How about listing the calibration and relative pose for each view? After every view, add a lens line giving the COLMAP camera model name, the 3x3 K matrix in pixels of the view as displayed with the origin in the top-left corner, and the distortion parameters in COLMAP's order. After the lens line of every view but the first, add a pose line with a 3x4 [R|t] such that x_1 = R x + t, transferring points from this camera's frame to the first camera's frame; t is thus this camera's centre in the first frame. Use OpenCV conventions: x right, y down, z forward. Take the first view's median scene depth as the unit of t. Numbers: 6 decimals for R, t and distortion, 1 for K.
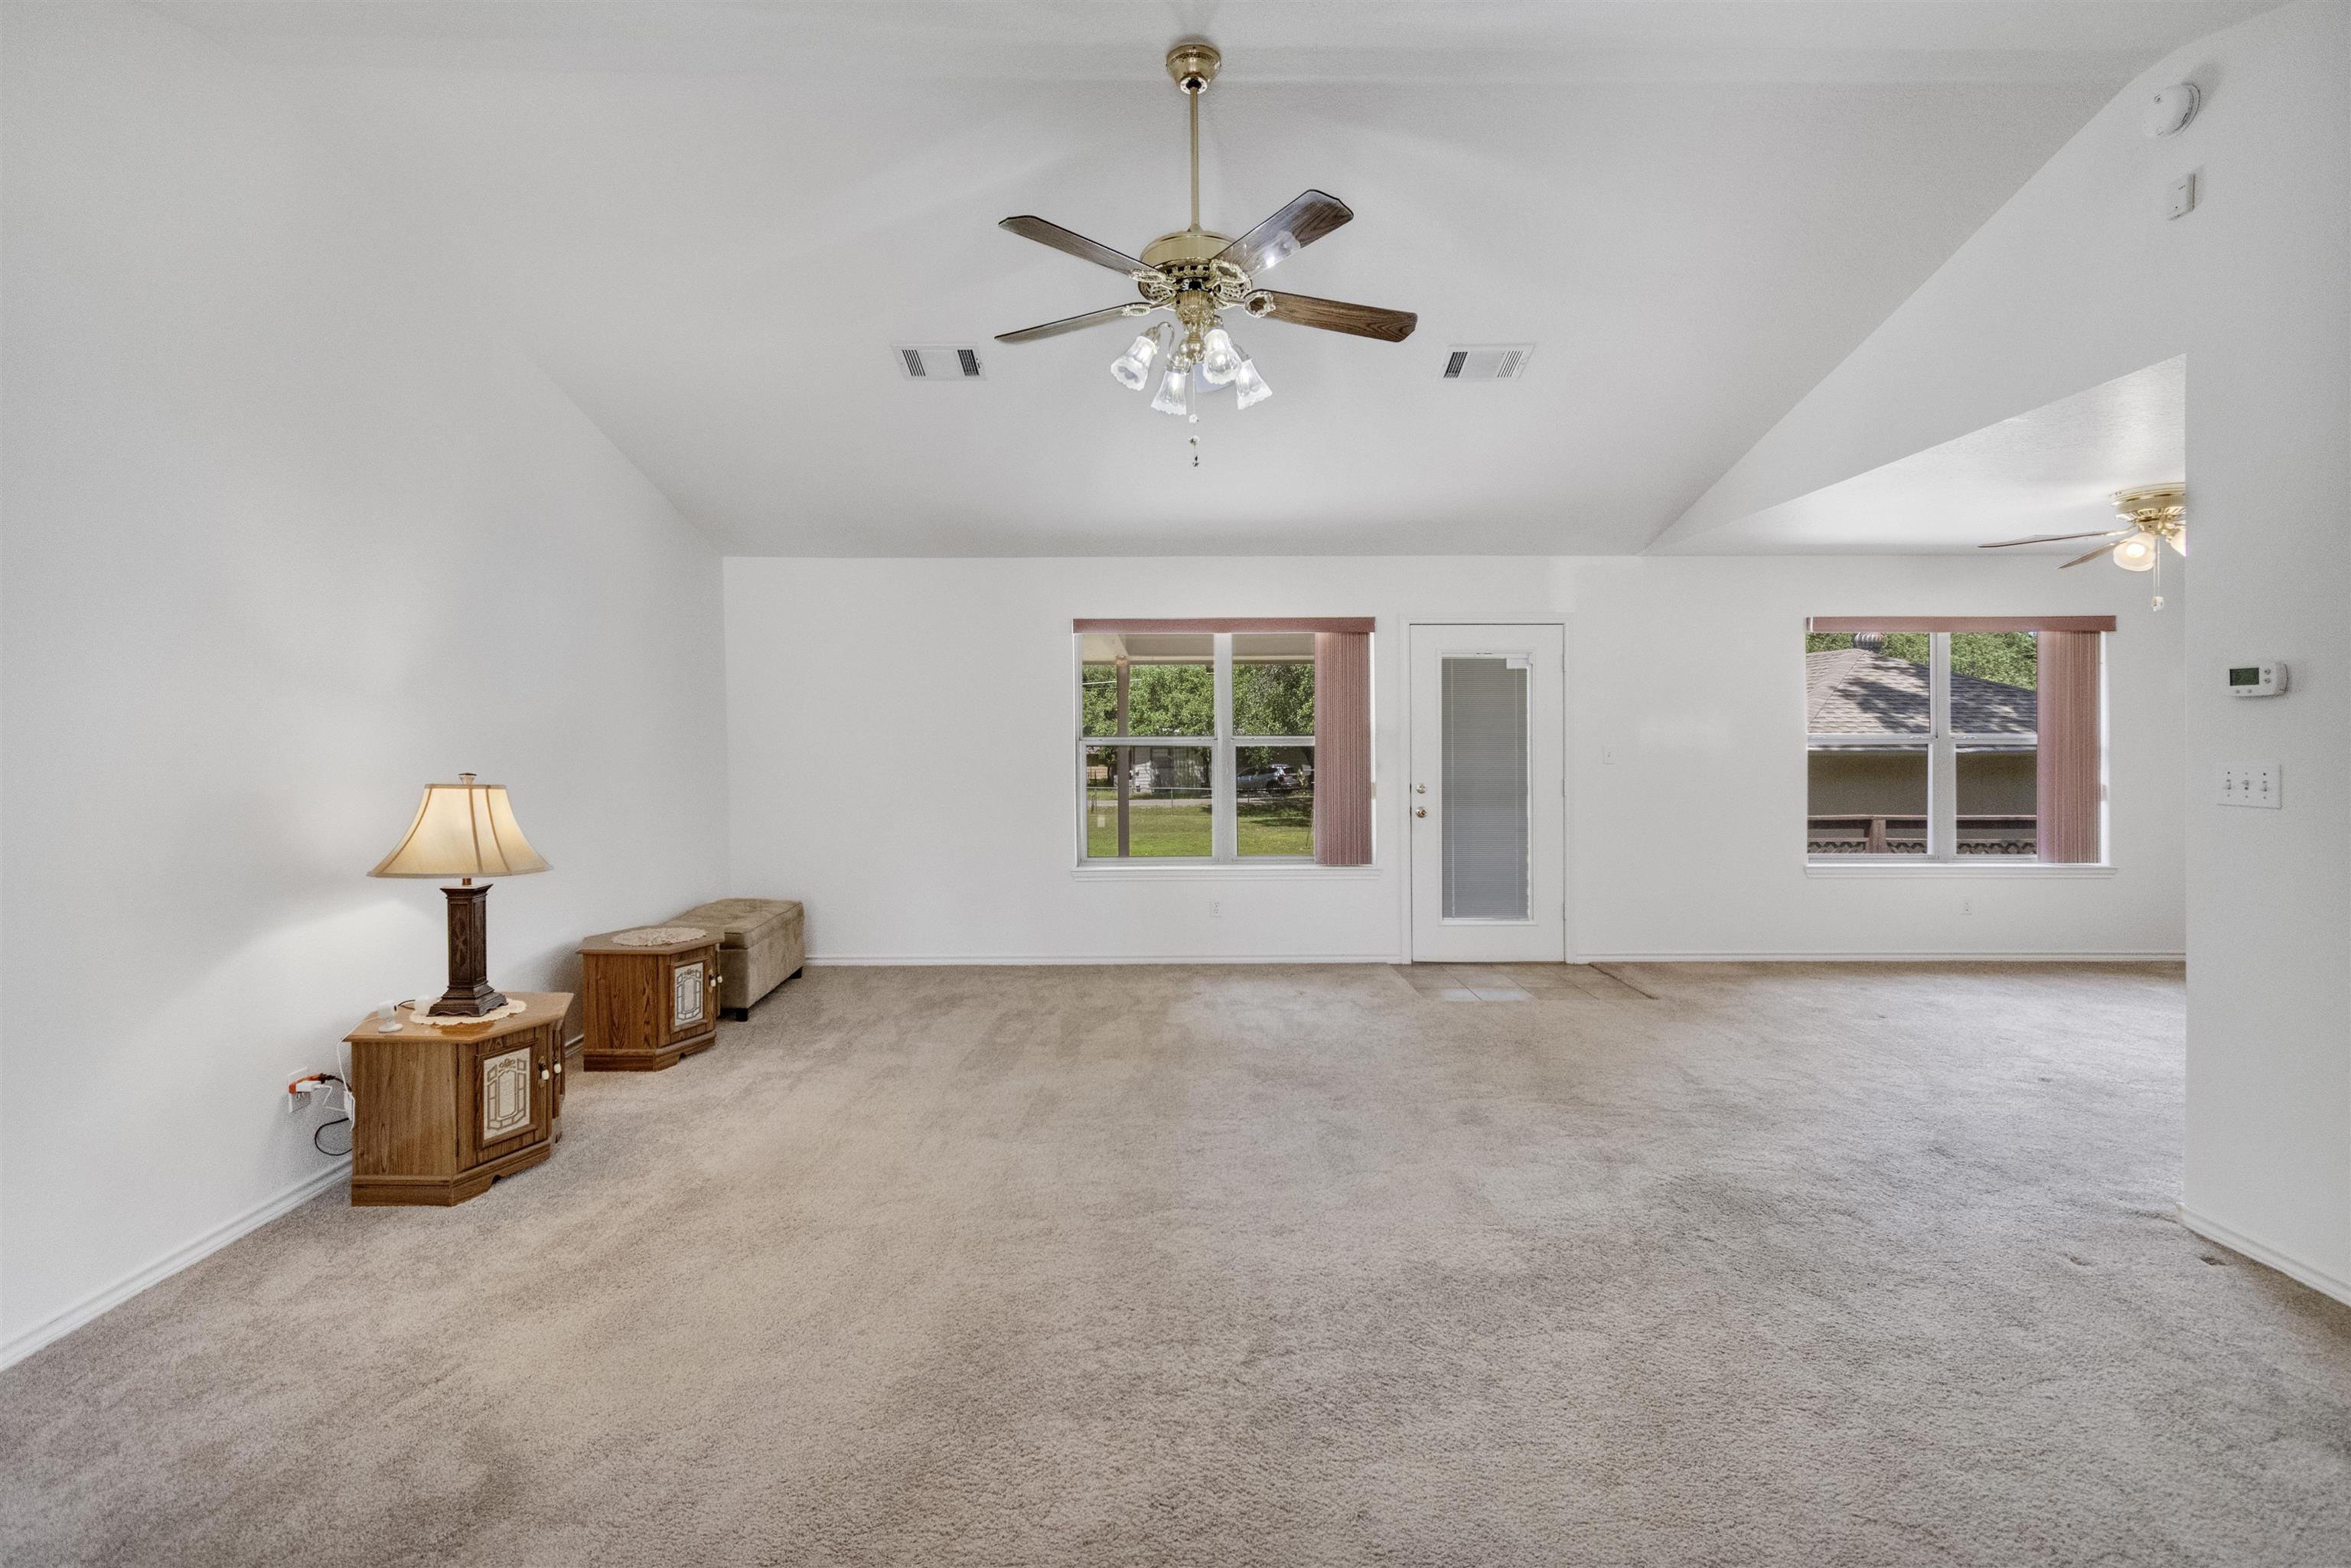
lens RADIAL K [[1051.8, 0, 1172.3], [0, 1051.8, 796.2], [0, 0, 1]] dist [0.015688, -0.012324]
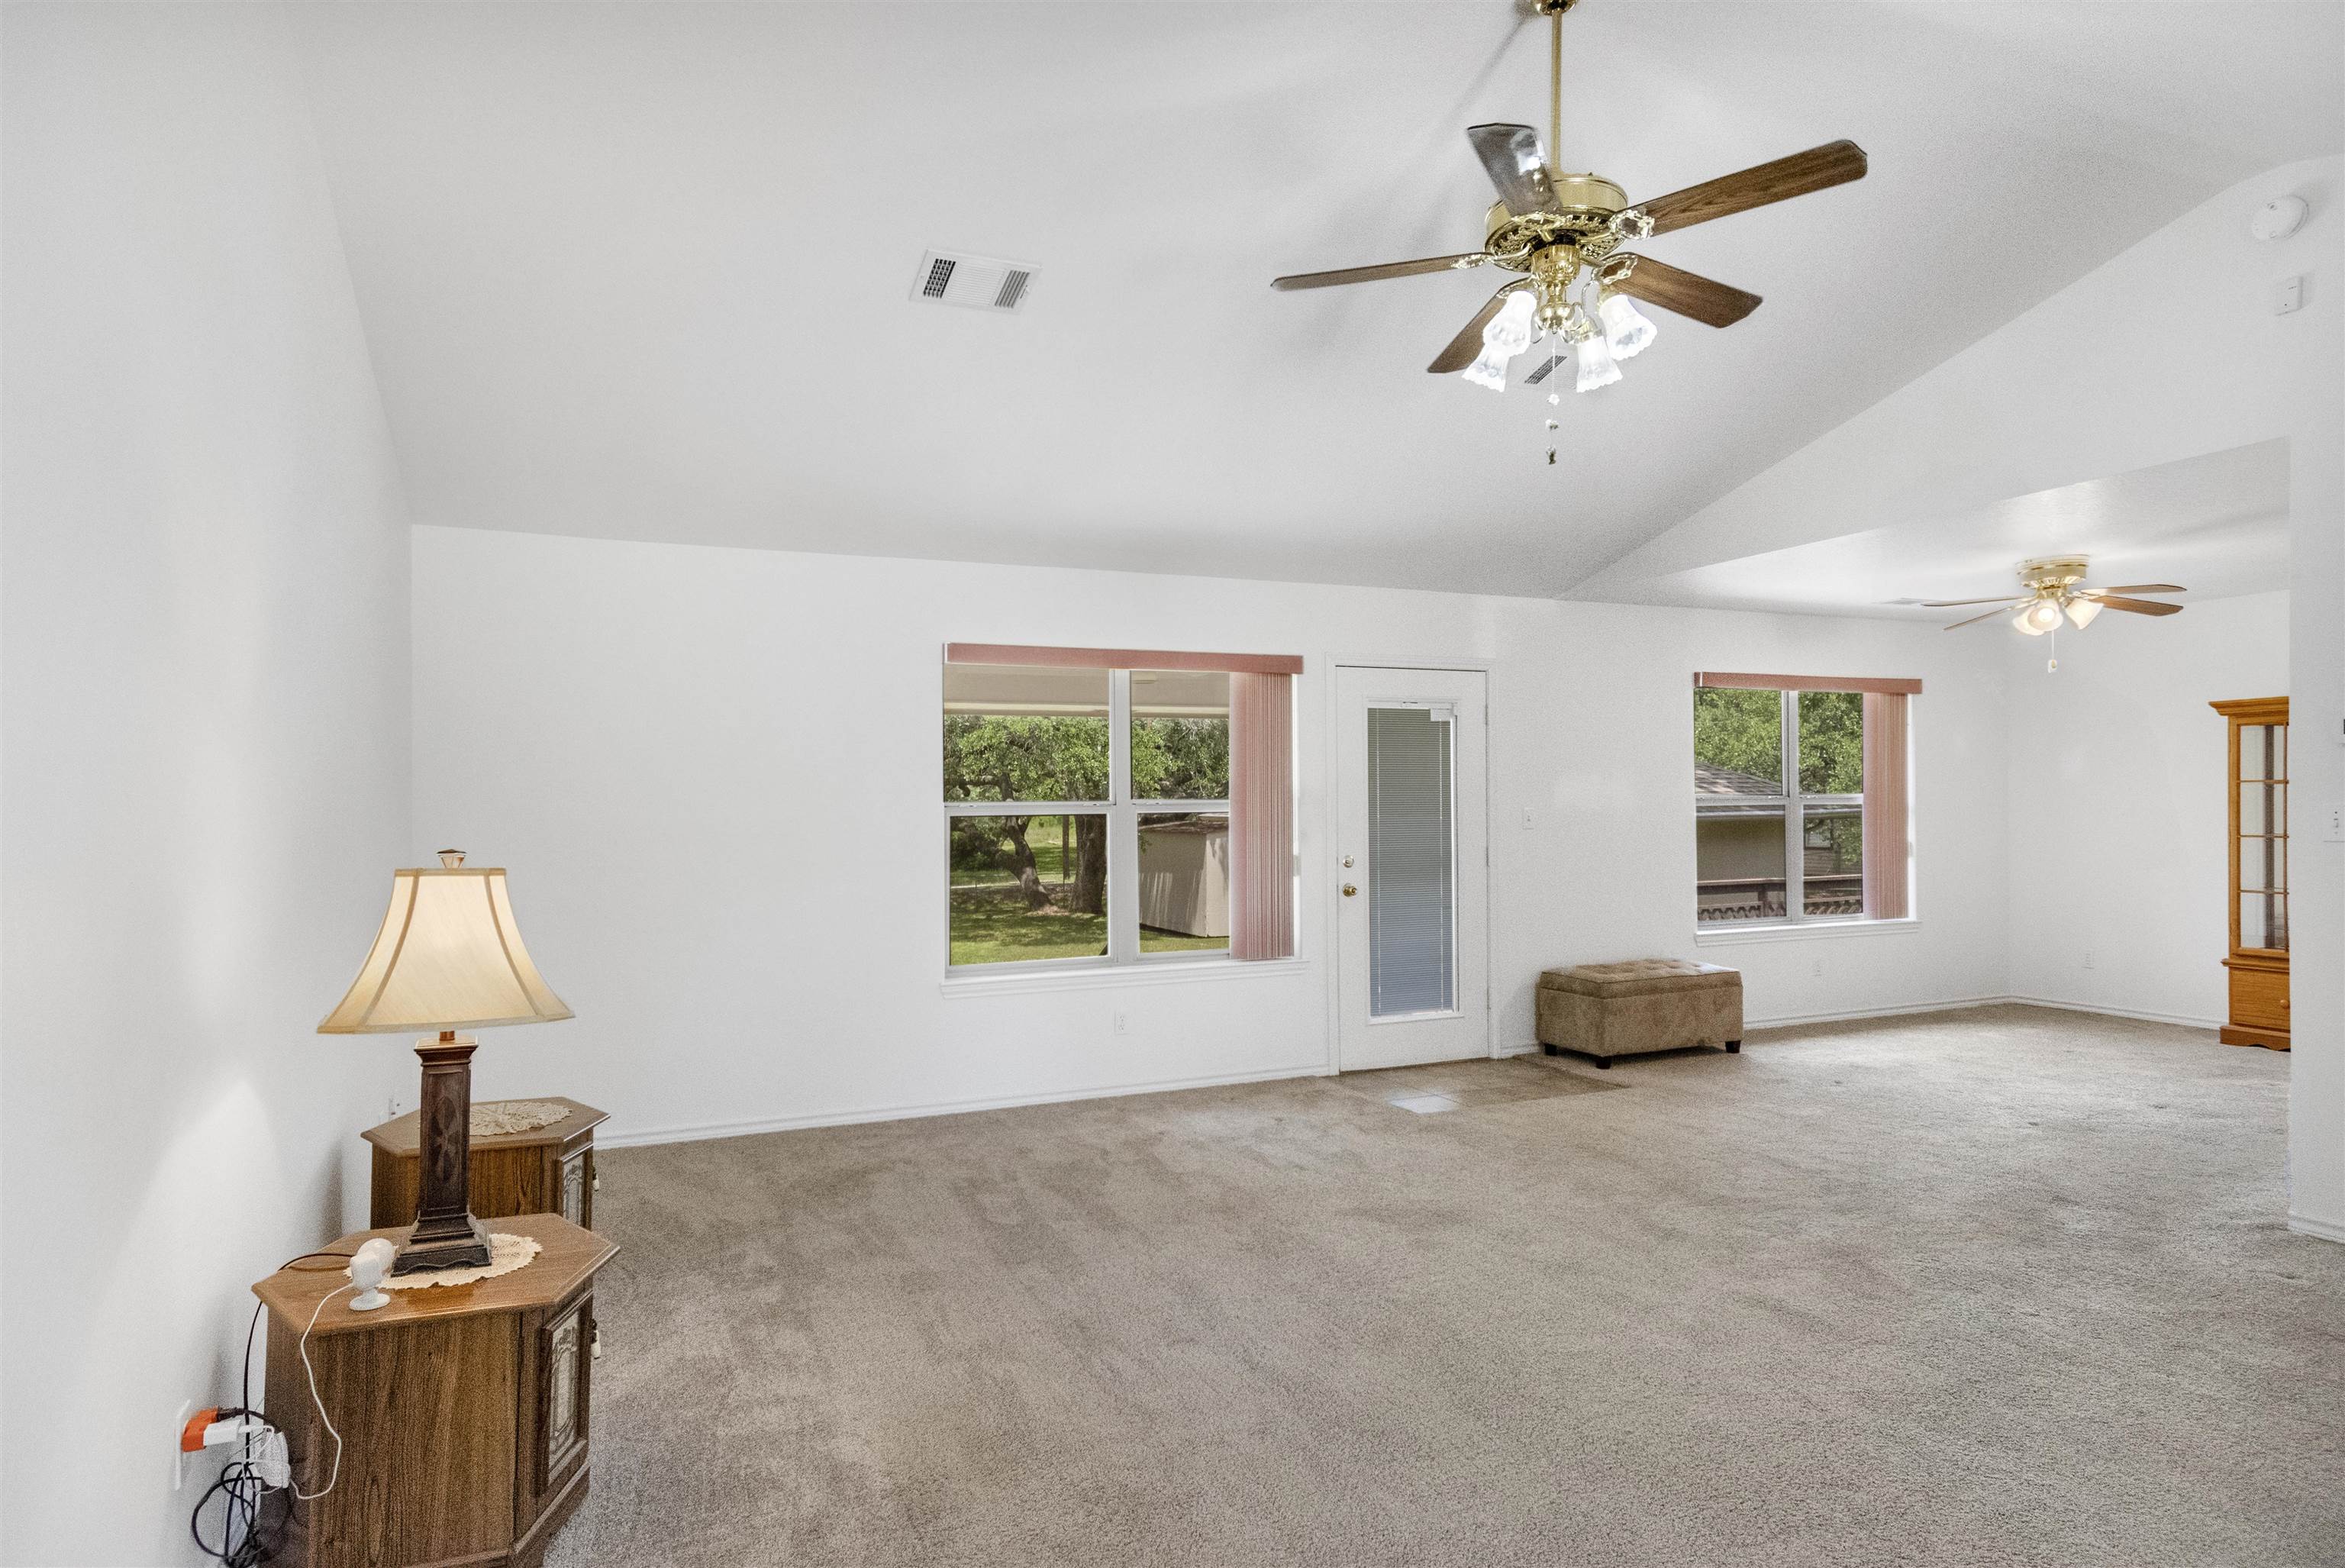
lens RADIAL K [[1323.8, 0, 1163.1], [0, 1323.8, 825.6], [0, 0, 1]] dist [-0.003934, -0.001530]
pose [[0.923696, -0.013728, 0.382881, -0.304299], [0.032888, 0.998510, -0.043542, 0.005097], [-0.381713, 0.052812, 0.922771, 0.088603]]
